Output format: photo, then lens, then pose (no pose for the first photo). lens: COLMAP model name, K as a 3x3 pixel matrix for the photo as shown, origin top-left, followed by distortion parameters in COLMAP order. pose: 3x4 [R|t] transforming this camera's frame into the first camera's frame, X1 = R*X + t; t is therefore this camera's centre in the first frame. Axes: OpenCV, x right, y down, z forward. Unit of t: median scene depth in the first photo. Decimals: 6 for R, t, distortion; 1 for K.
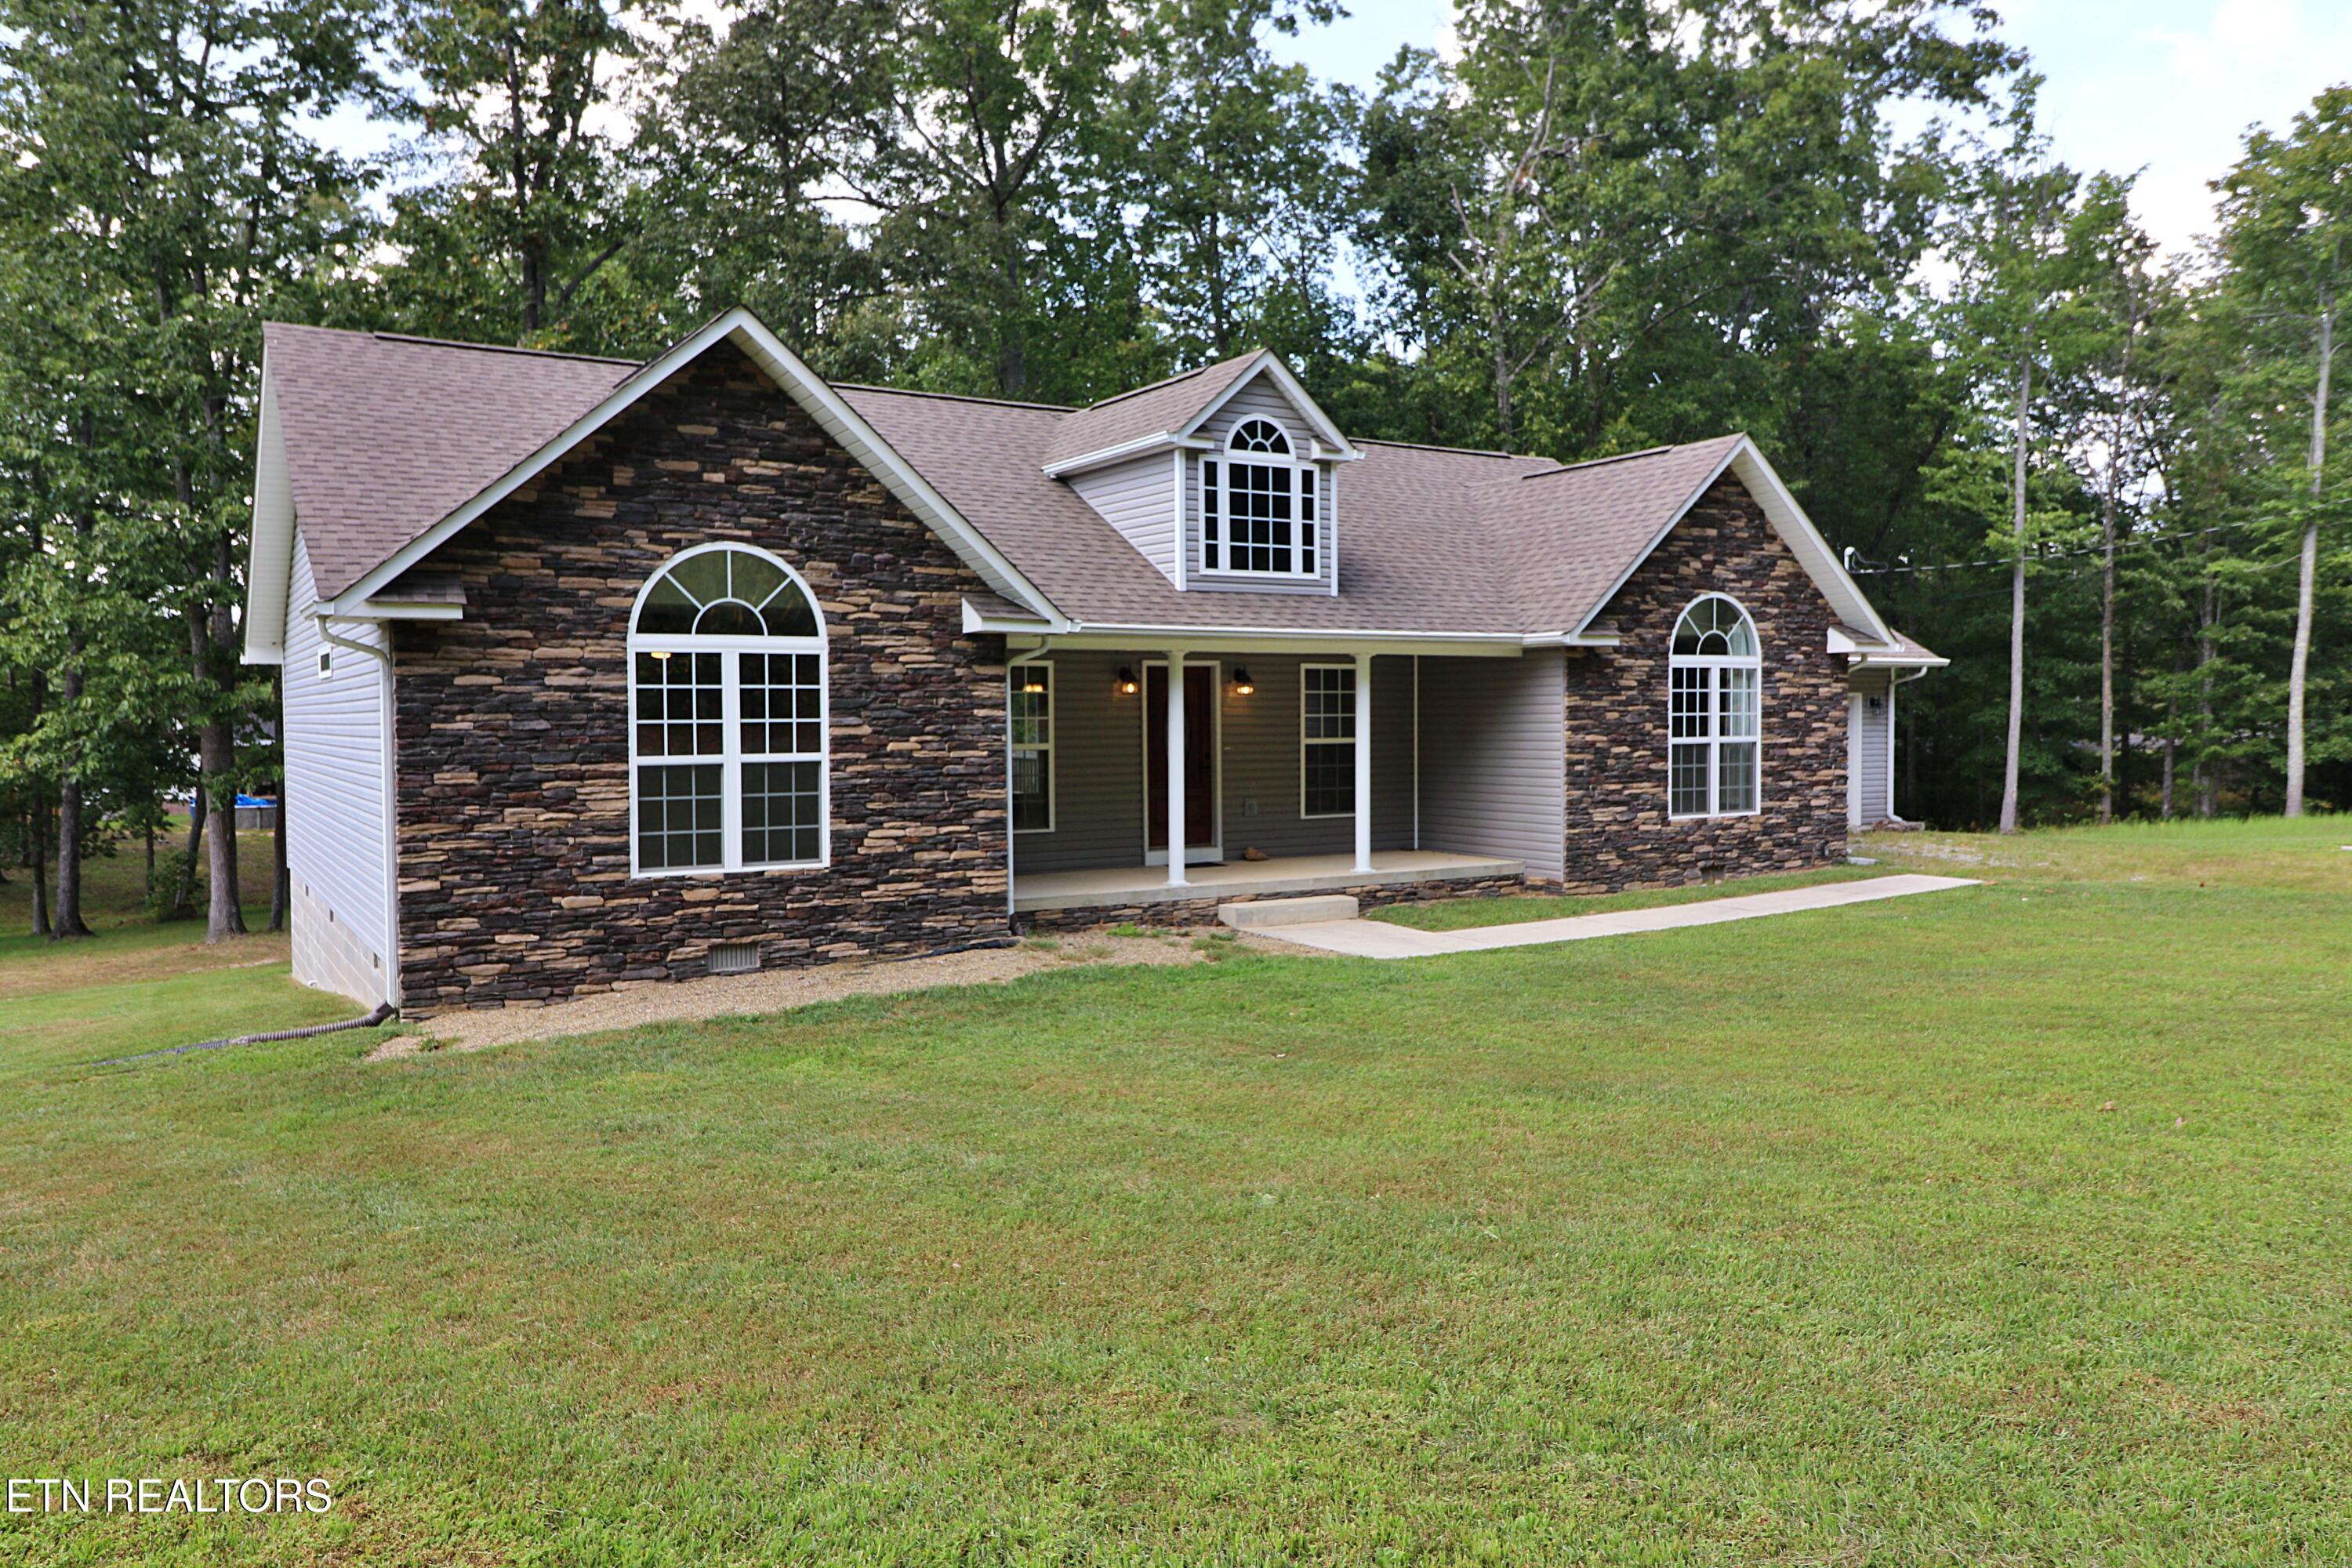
lens RADIAL K [[1633.2, 0, 1169.0], [0, 1633.2, 785.6], [0, 0, 1]] dist [0.021876, -0.030585]
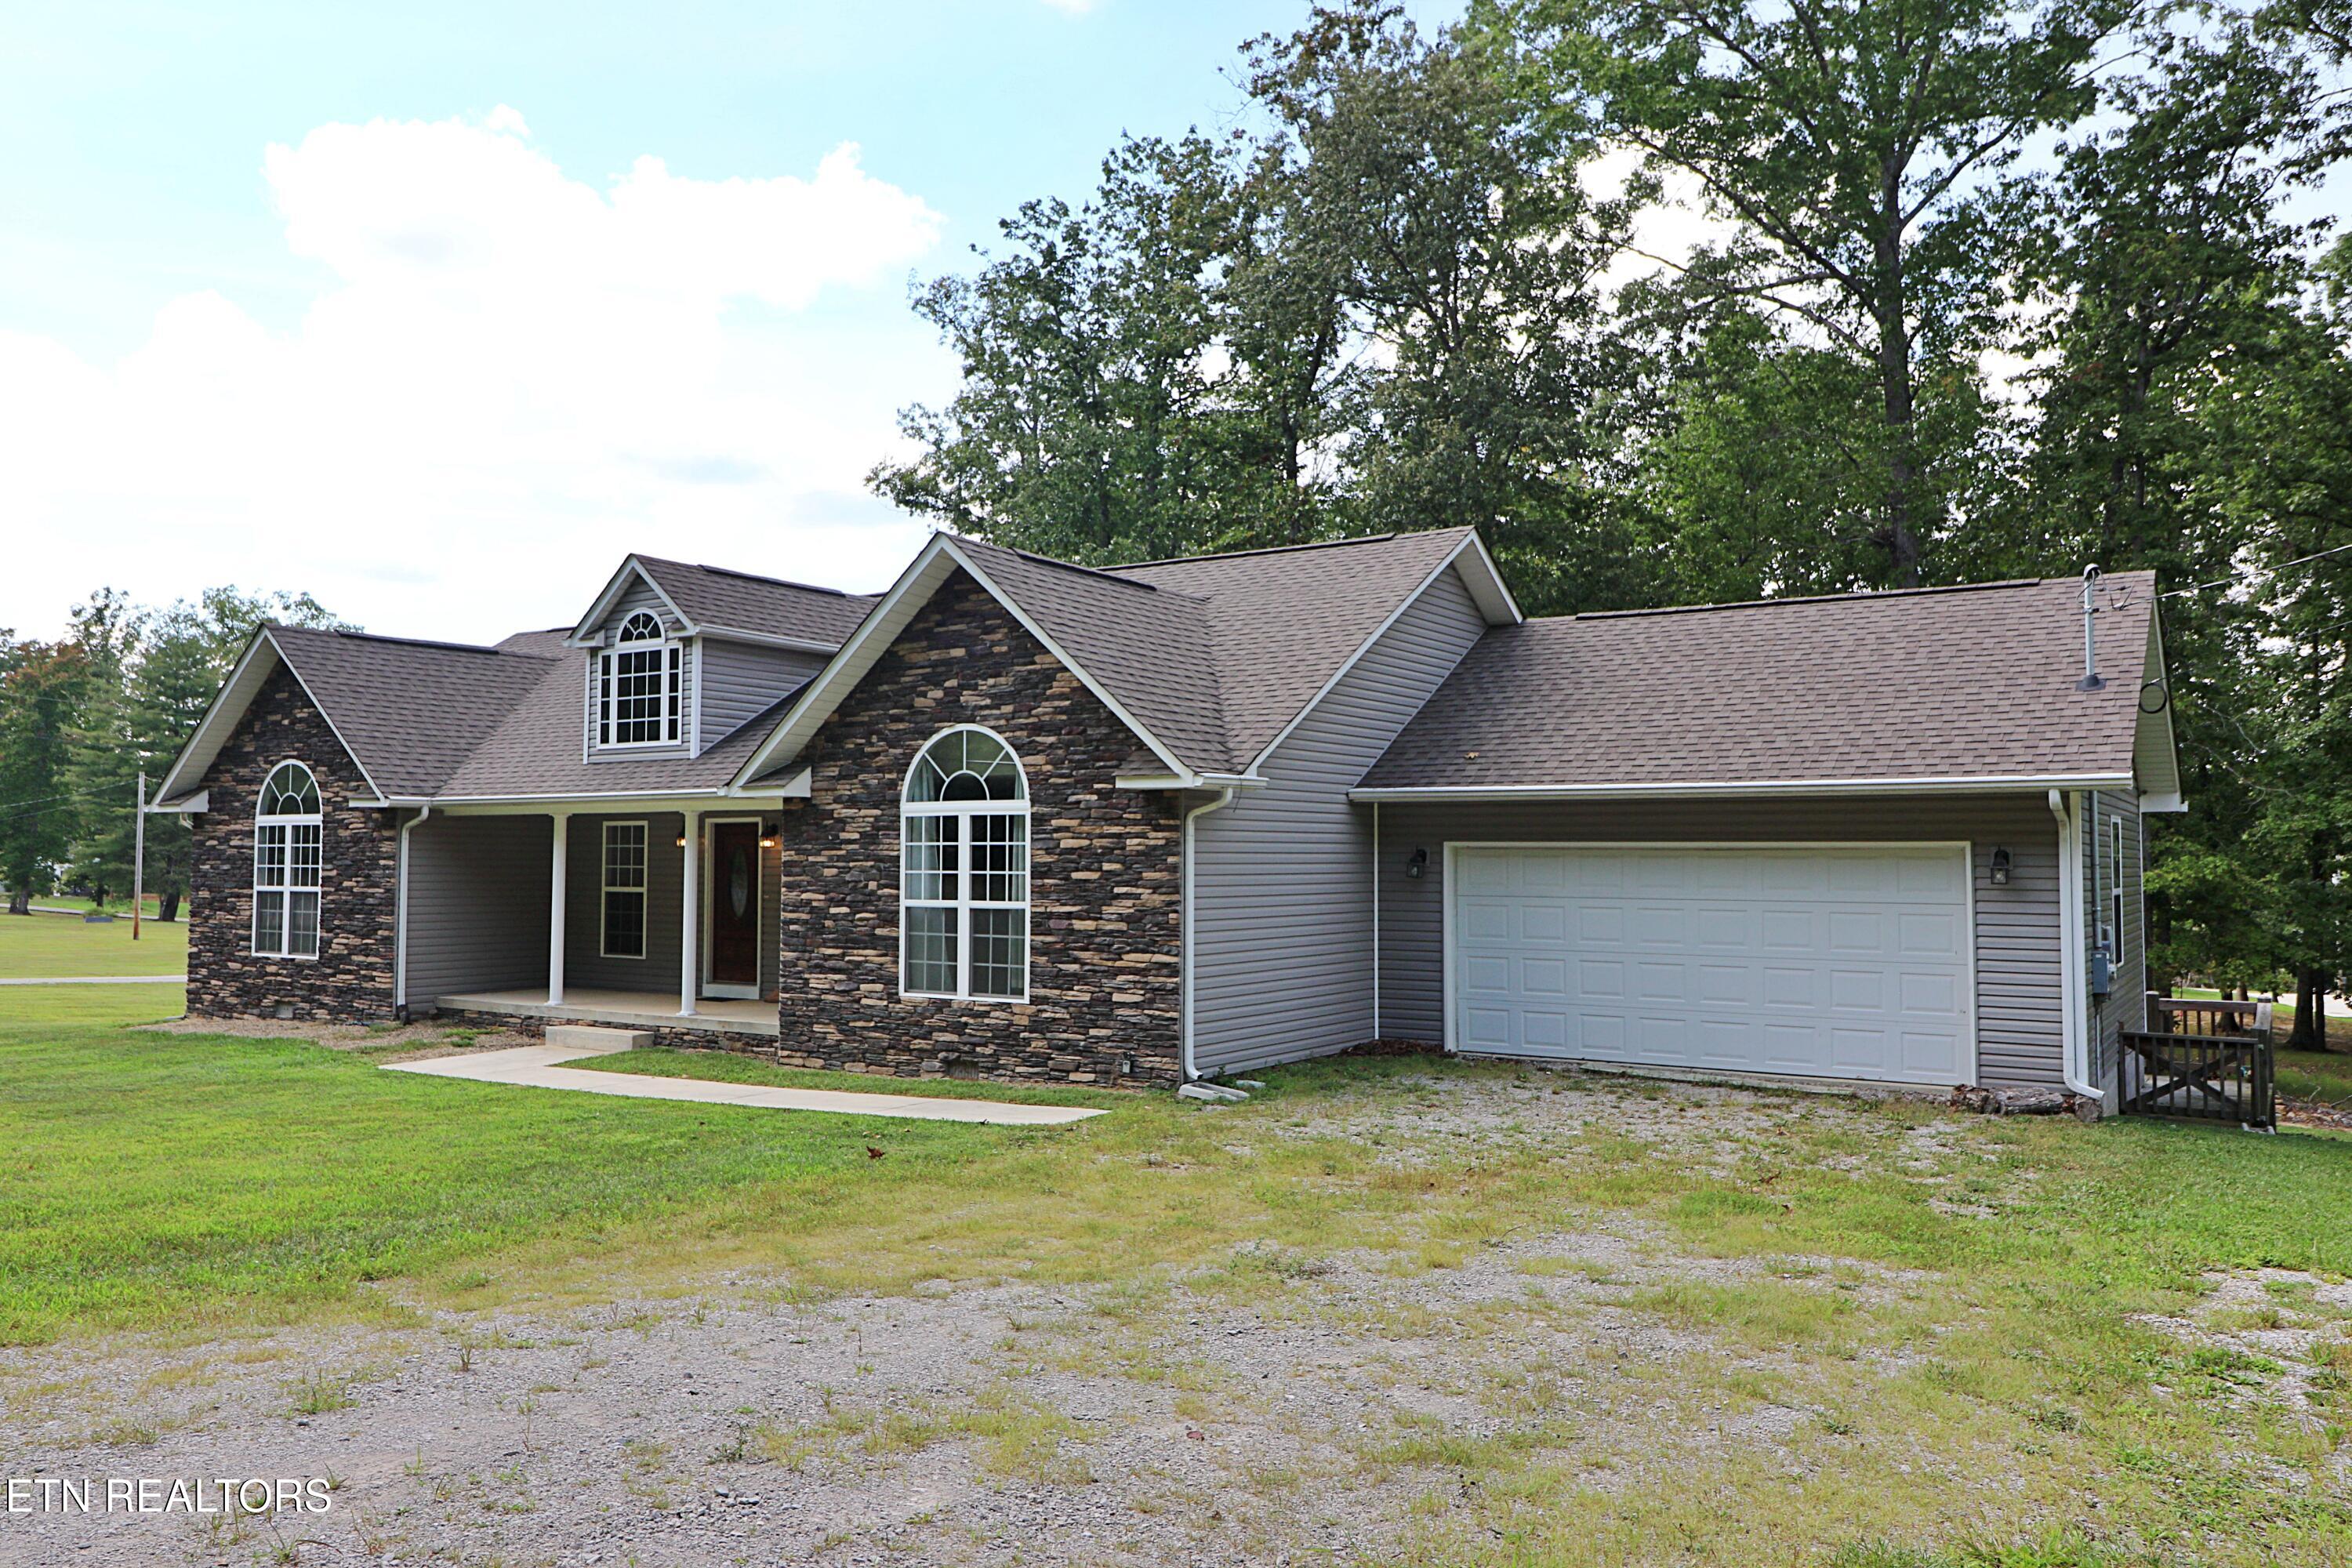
lens RADIAL K [[1722.6, 0, 1176.0], [0, 1722.6, 784.0], [0, 0, 1]] dist [0.004358, -0.004543]
pose [[0.417611, -0.031977, -0.908063, 1.227420], [-0.045379, 0.997399, -0.055992, -0.047110], [0.907492, 0.064590, 0.415073, 0.782094]]
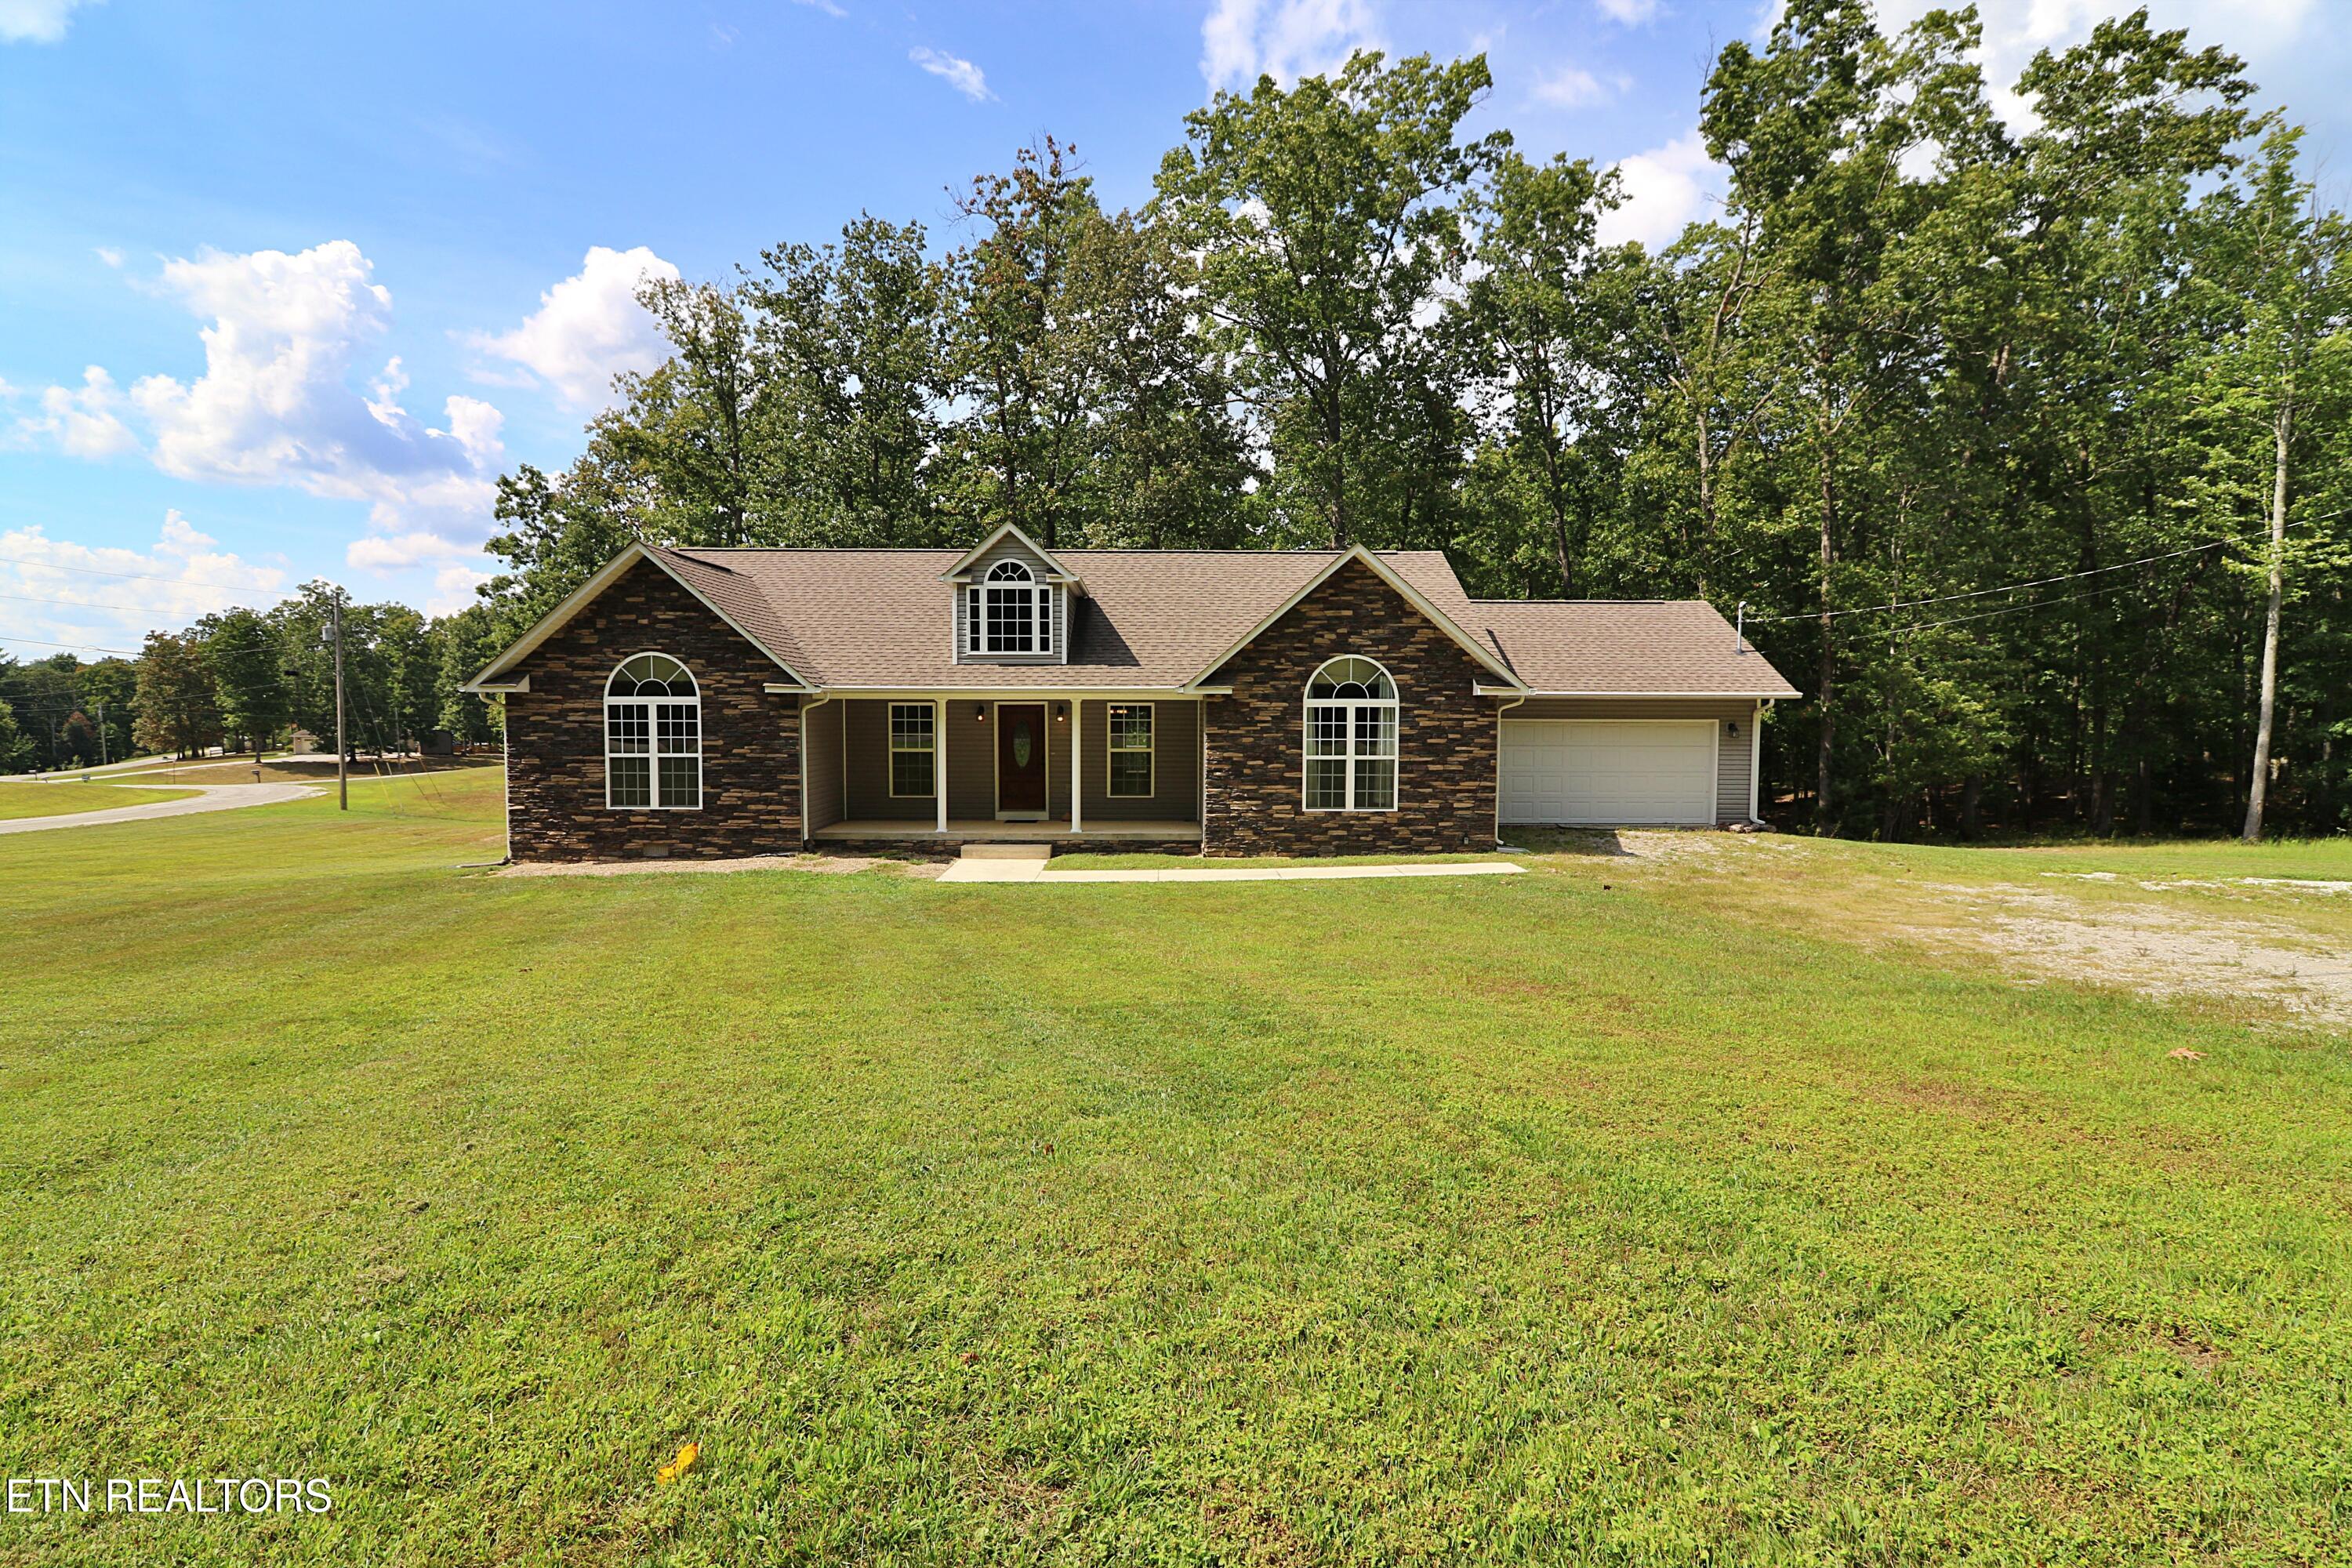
lens RADIAL K [[1070.6, 0, 1184.1], [0, 1070.6, 781.4], [0, 0, 1]] dist [-0.001212, -0.009937]
pose [[0.855401, 0.043728, -0.516118, 0.736873], [-0.031203, 0.998971, 0.032922, -0.035478], [0.517026, -0.012057, 0.855885, 0.128316]]
